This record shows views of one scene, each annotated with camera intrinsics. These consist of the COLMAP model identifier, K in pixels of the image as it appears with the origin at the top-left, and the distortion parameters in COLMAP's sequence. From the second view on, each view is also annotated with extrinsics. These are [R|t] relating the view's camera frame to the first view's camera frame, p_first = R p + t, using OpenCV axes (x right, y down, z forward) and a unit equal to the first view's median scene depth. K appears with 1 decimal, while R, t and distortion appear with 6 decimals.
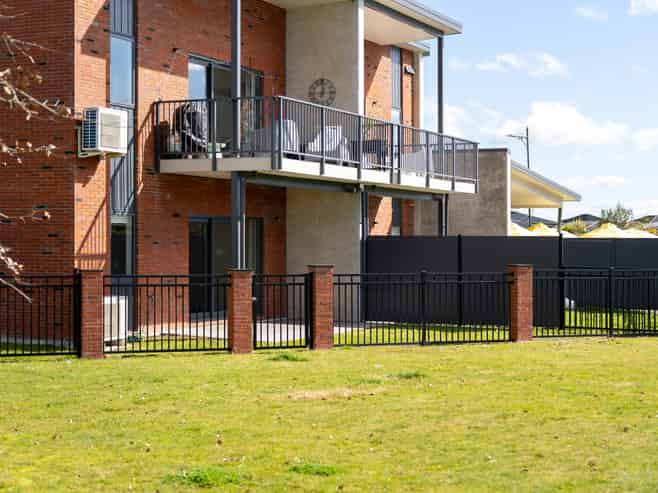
lens RADIAL K [[1158.5, 0, 329.0], [0, 1158.5, 246.5], [0, 0, 1]] dist [0.004005, 0.050557]
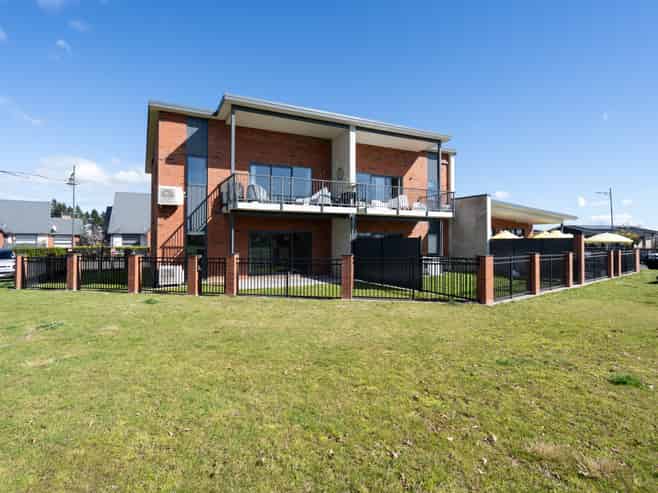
lens RADIAL K [[325.0, 0, 329.0], [0, 325.0, 246.5], [0, 0, 1]] dist [-0.000254, 0.000041]
pose [[0.795219, 0.004277, -0.606307, 0.436268], [0.002483, 0.999944, 0.010311, -0.001684], [0.606317, -0.009705, 0.795164, 0.617838]]
